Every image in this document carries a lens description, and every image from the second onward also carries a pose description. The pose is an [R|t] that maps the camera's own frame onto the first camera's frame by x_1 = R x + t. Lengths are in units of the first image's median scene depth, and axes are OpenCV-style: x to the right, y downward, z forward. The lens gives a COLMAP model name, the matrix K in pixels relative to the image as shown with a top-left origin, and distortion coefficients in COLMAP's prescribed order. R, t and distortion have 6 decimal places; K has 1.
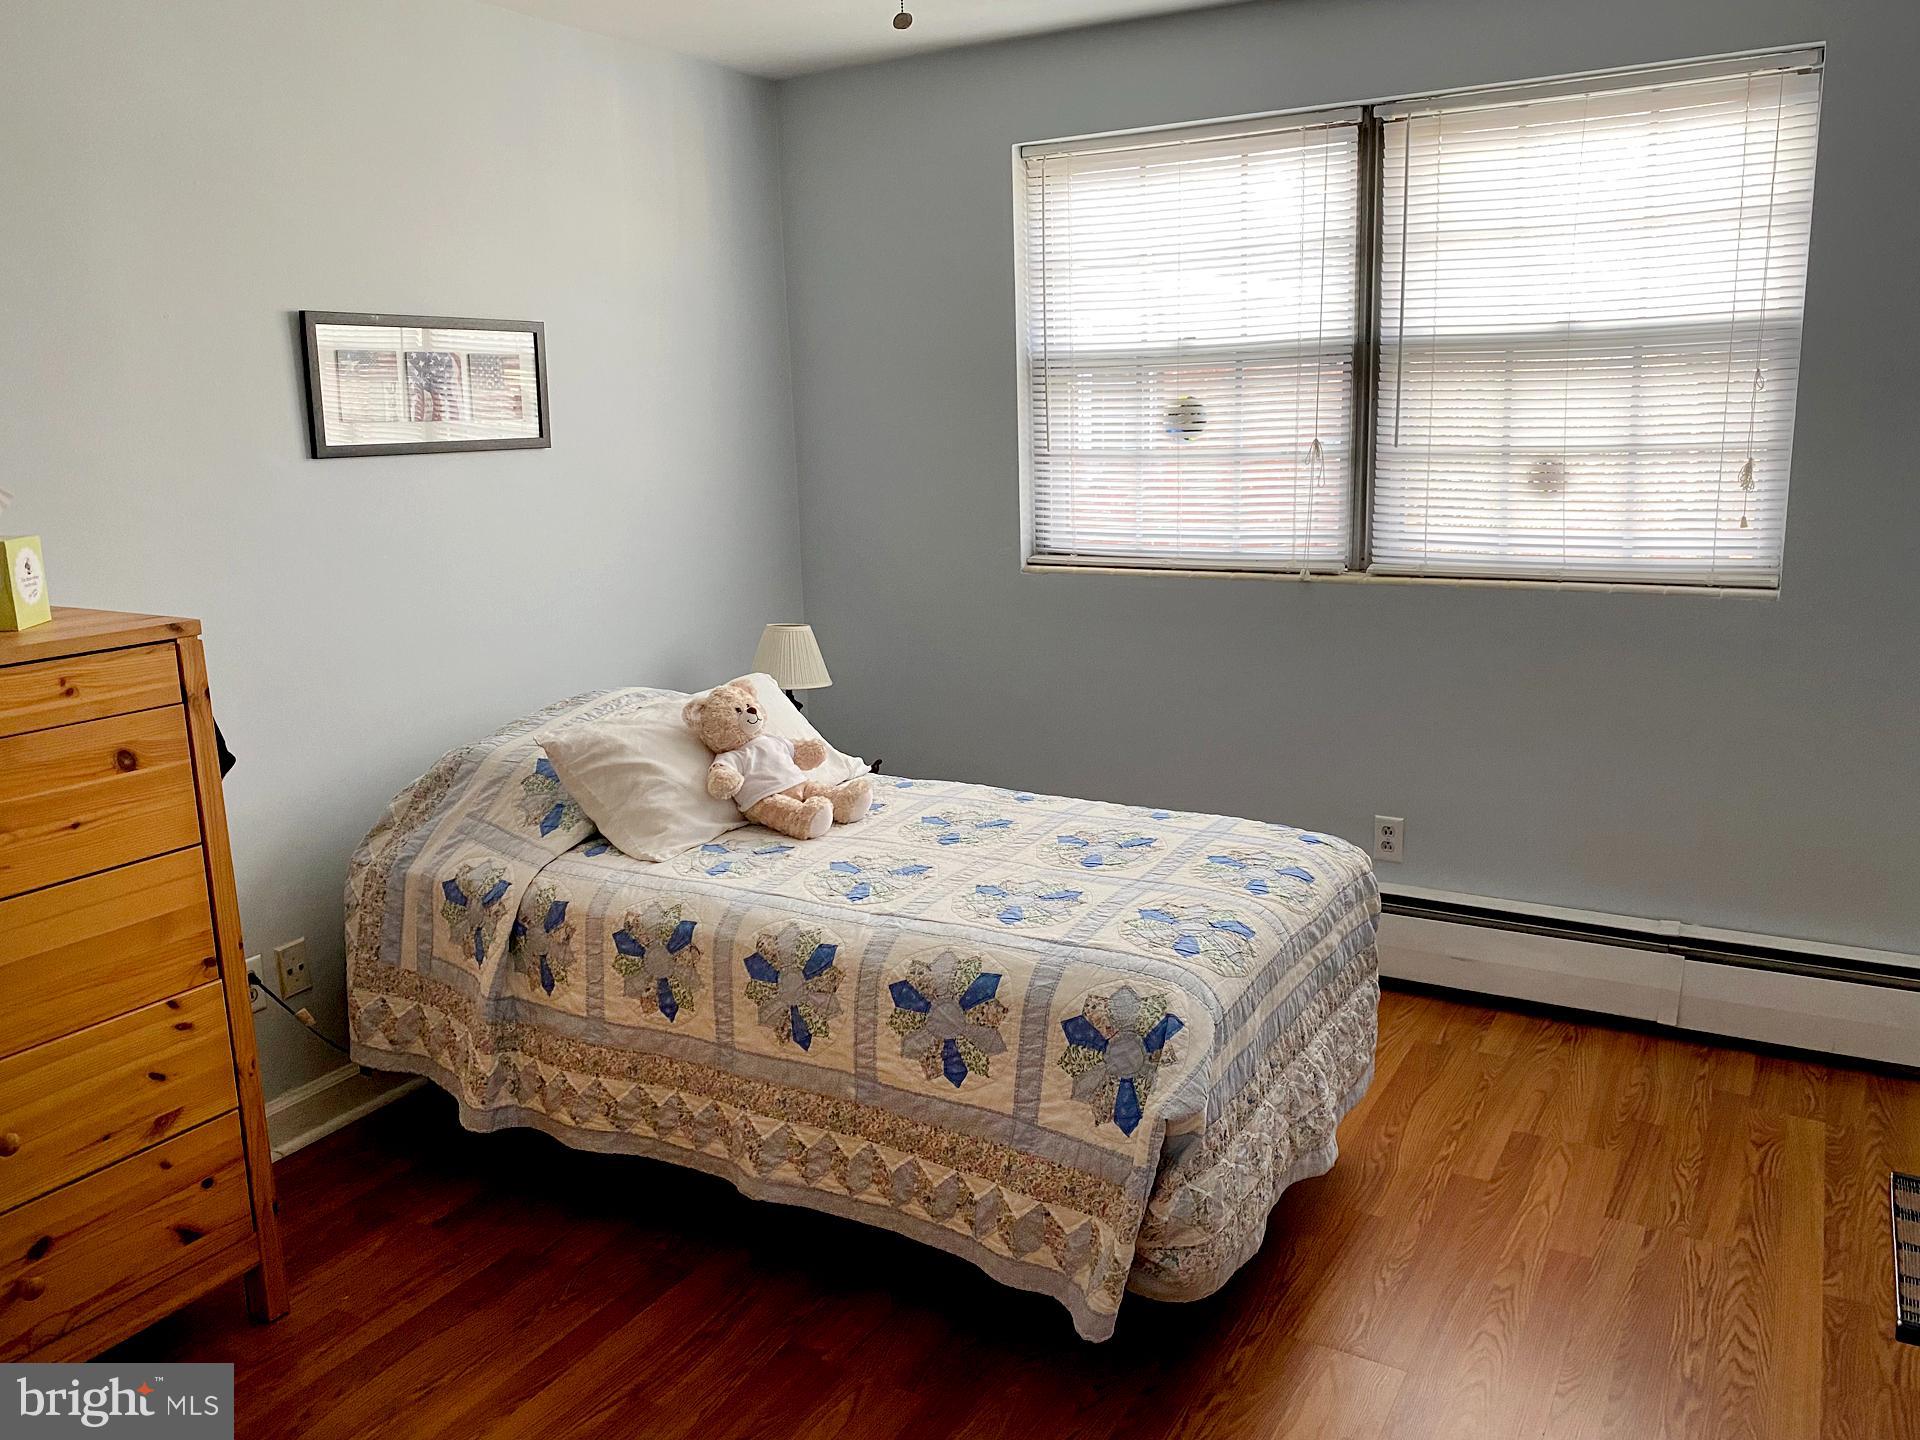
lens RADIAL K [[1488.8, 0, 960.0], [0, 1488.8, 720.0], [0, 0, 1]] dist [0.014192, 0.003291]
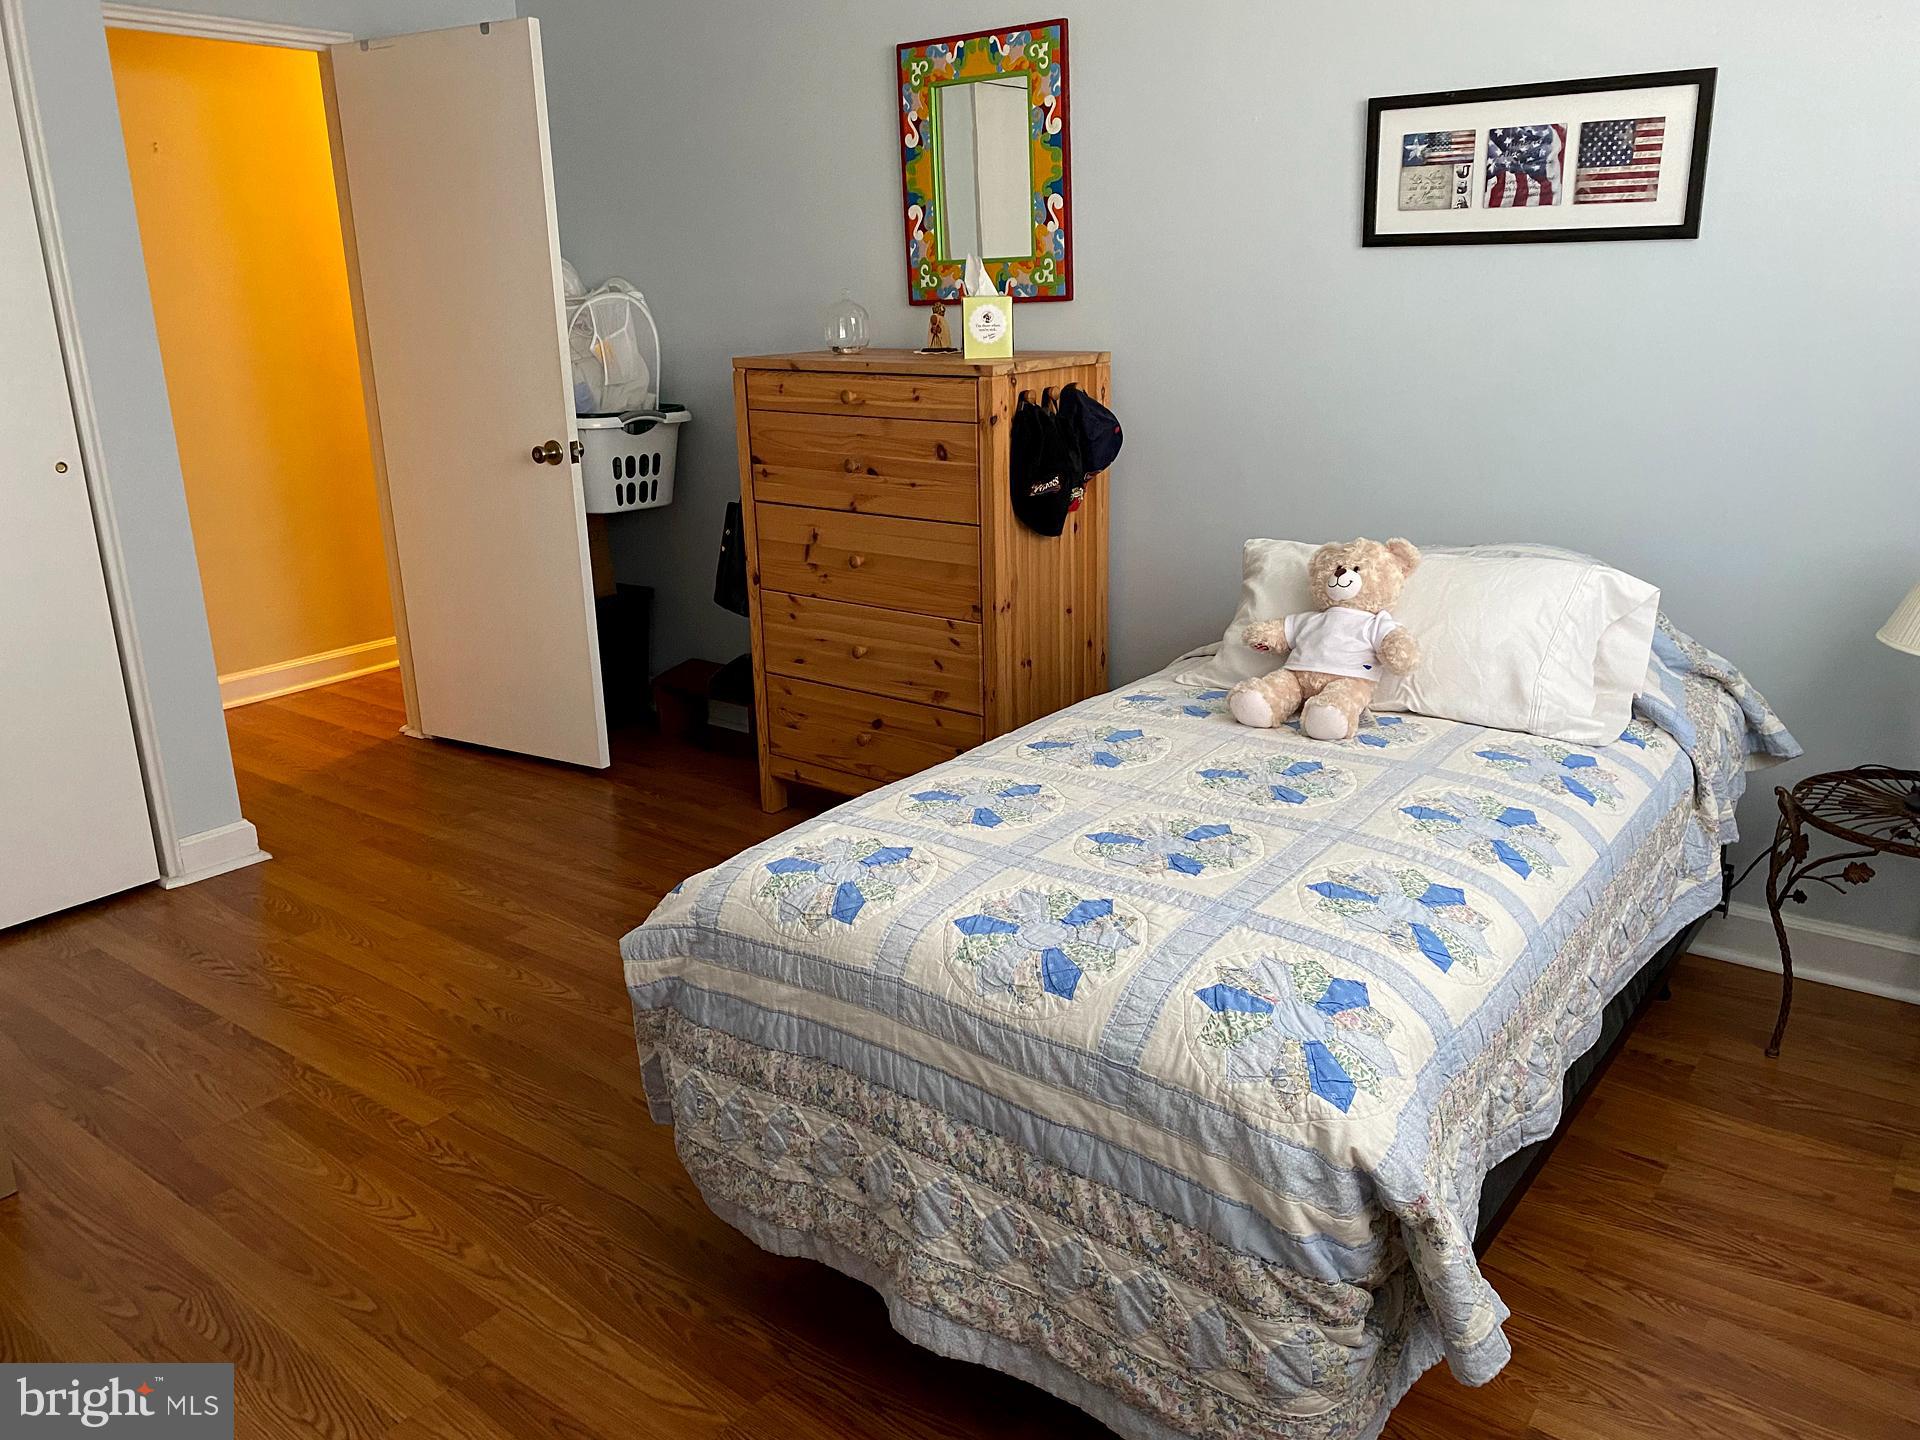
lens RADIAL K [[1488.8, 0, 960.0], [0, 1488.8, 720.0], [0, 0, 1]] dist [0.014192, 0.003291]
pose [[-0.110572, 0.326458, -0.938722, 0.687593], [-0.177470, 0.922848, 0.341842, -0.176519], [0.977895, 0.204393, -0.044105, 0.838842]]
